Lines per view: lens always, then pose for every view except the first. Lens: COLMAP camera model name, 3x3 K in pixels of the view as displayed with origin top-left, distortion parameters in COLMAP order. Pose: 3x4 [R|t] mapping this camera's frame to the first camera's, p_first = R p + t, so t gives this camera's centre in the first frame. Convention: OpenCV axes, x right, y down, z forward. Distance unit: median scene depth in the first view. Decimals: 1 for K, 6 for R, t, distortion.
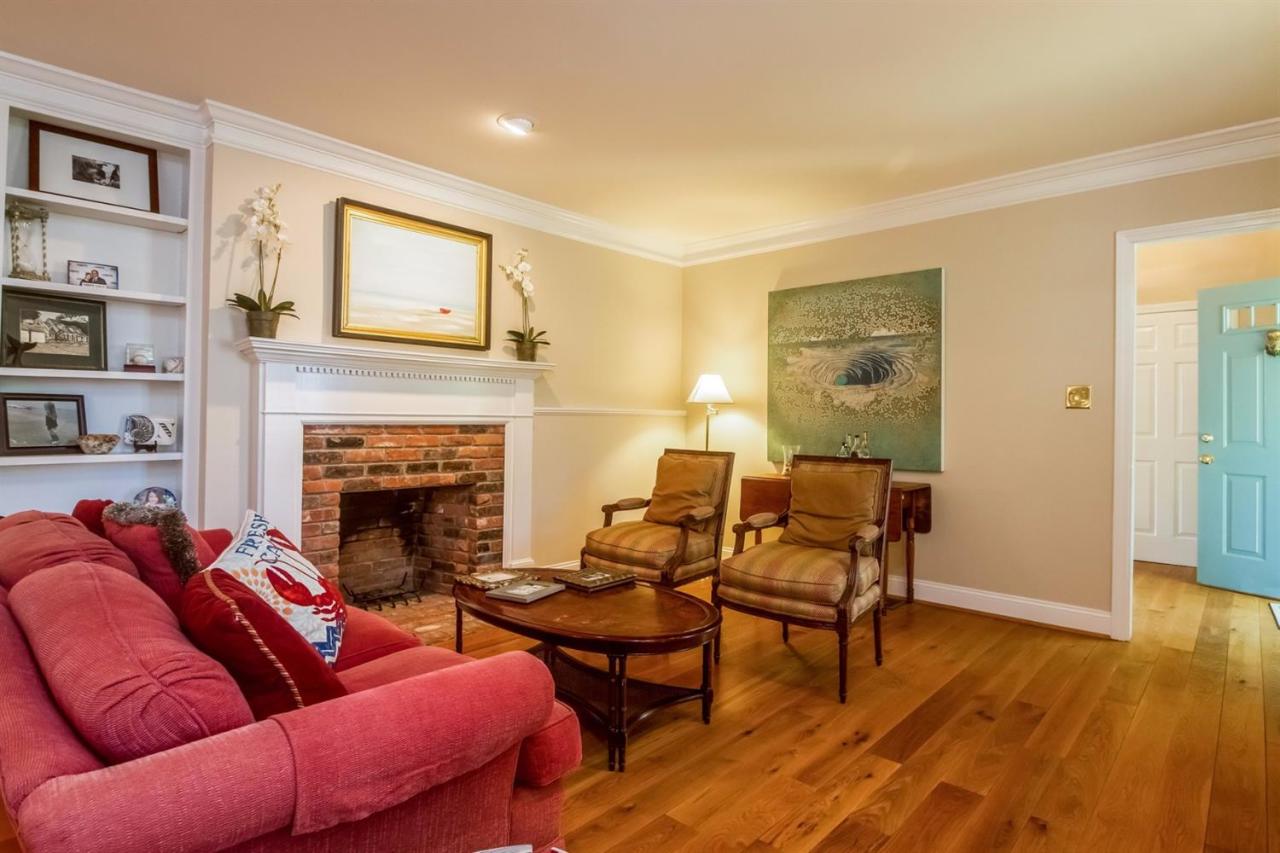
lens RADIAL K [[675.2, 0, 647.3], [0, 675.2, 414.0], [0, 0, 1]] dist [-0.017800, -0.000417]
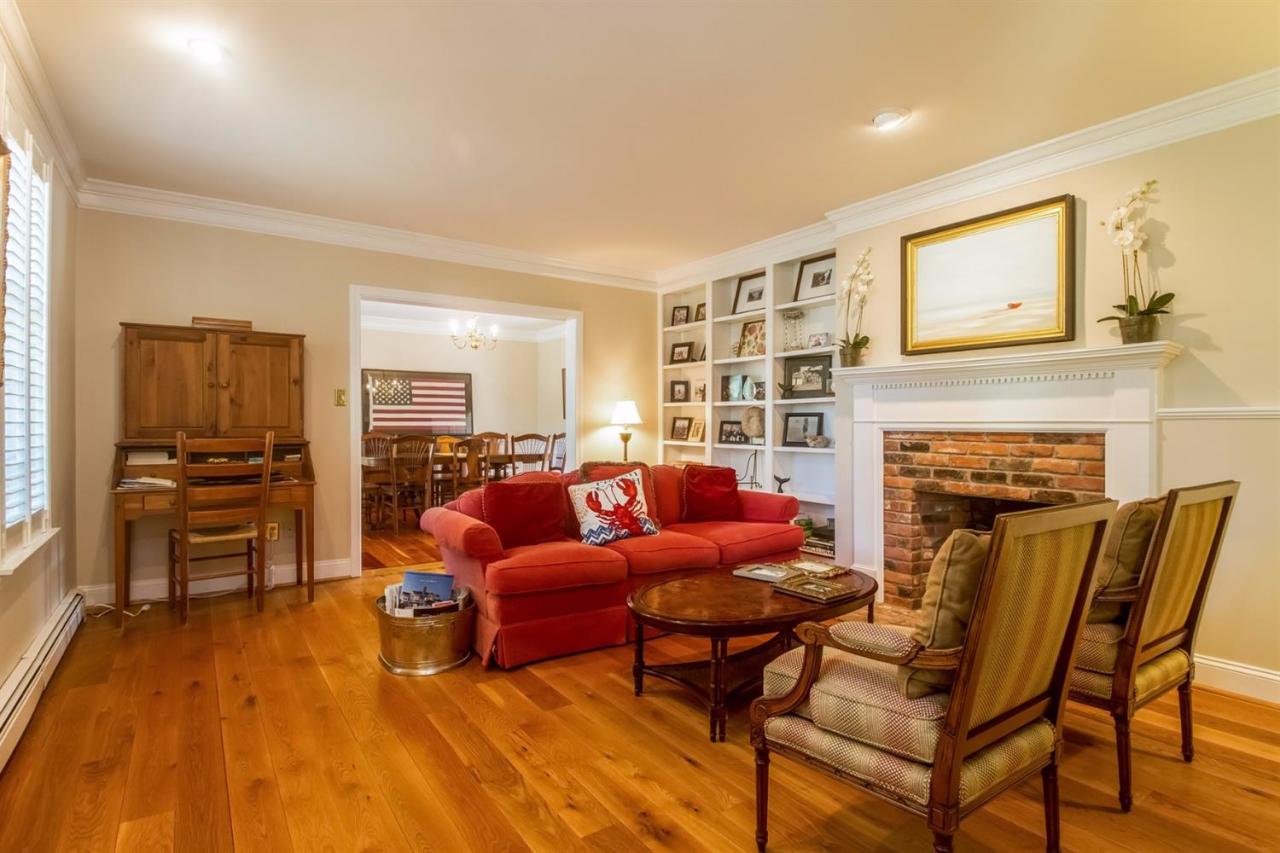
lens RADIAL K [[638.5, 0, 640.0], [0, 638.5, 426.5], [0, 0, 1]] dist [-0.002447, -0.000262]
pose [[-0.225061, -0.003921, -0.974337, 0.694000], [0.005747, 0.999969, -0.005352, 0.010643], [0.974328, -0.006804, -0.225032, 0.765843]]
